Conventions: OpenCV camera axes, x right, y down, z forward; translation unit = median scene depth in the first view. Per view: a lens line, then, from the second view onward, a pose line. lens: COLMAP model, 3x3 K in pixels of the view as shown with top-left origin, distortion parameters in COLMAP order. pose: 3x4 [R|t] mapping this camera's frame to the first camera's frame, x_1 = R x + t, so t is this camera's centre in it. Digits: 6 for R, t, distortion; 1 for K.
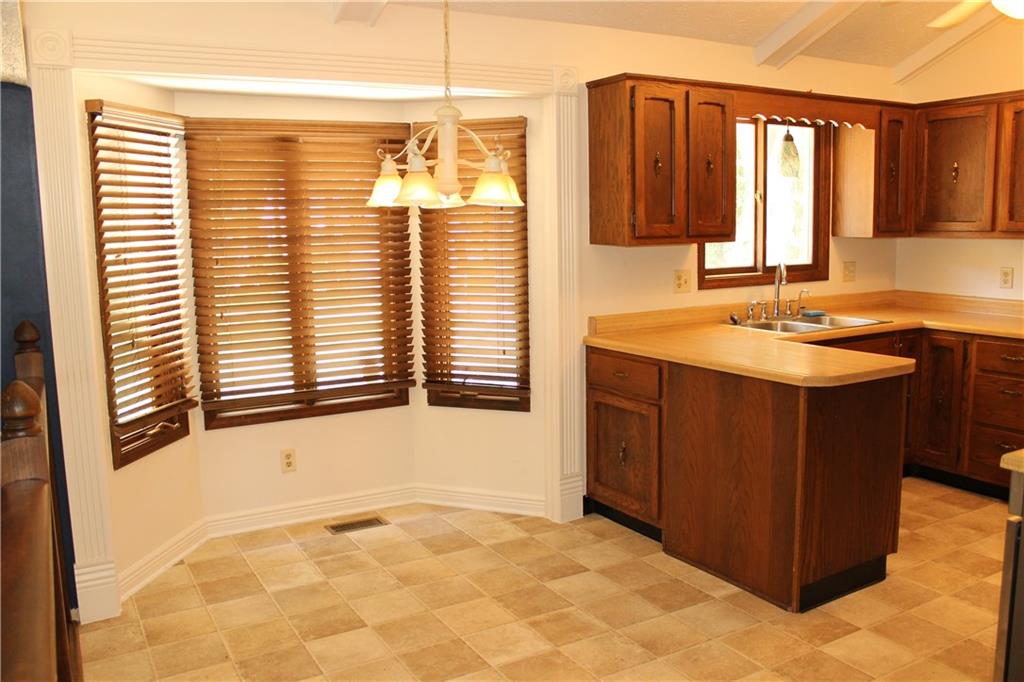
lens RADIAL K [[862.0, 0, 514.1], [0, 862.0, 337.6], [0, 0, 1]] dist [-0.162194, 0.144945]
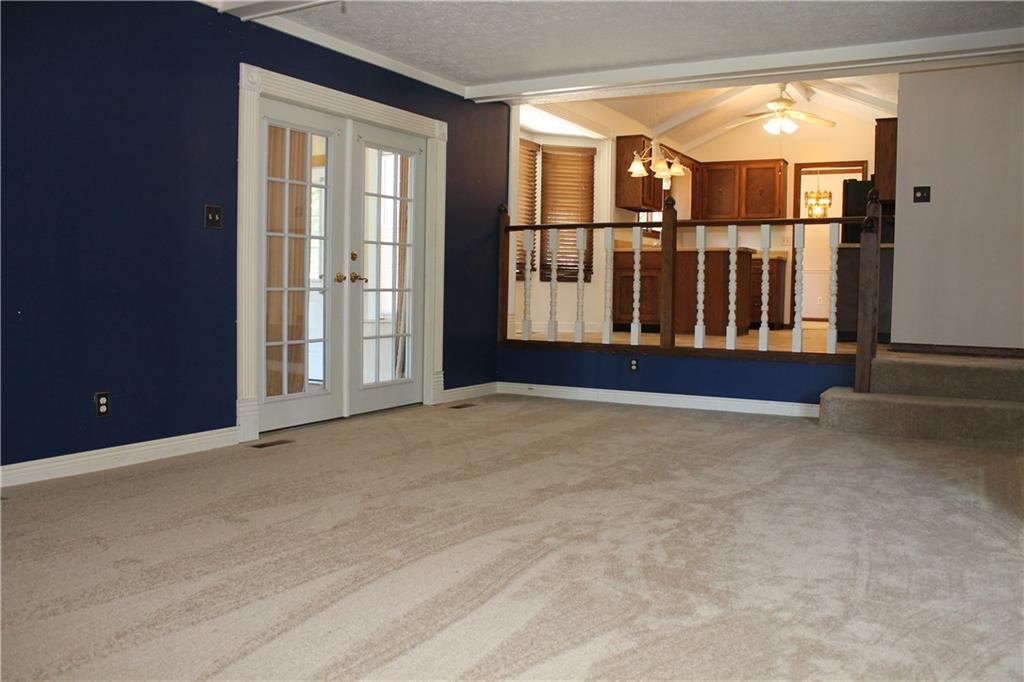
lens RADIAL K [[862.0, 0, 502.7], [0, 862.0, 334.2], [0, 0, 1]] dist [-0.162194, 0.144945]
pose [[0.866045, 0.010584, 0.499853, -1.288818], [0.030383, 0.996814, -0.073749, 0.382864], [-0.499041, 0.079057, 0.862964, -0.771785]]
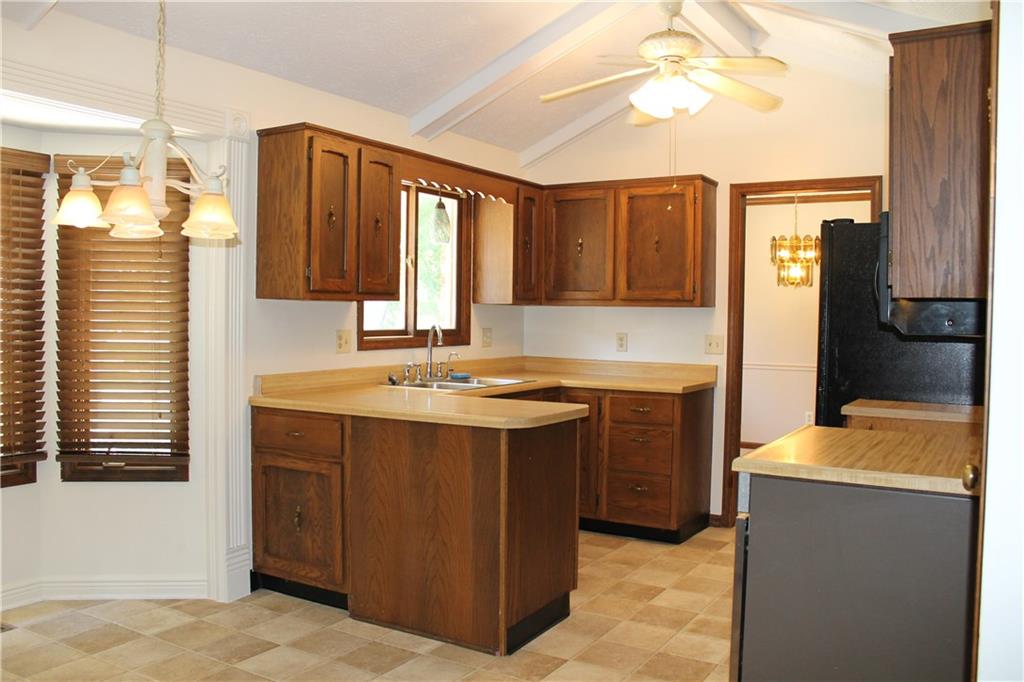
lens RADIAL K [[862.0, 0, 517.6], [0, 862.0, 334.2], [0, 0, 1]] dist [-0.162194, 0.144945]
pose [[0.876393, 0.017338, 0.481285, -0.108655], [0.037186, 0.993932, -0.103519, 0.037876], [-0.480159, 0.108620, 0.870430, 0.050620]]
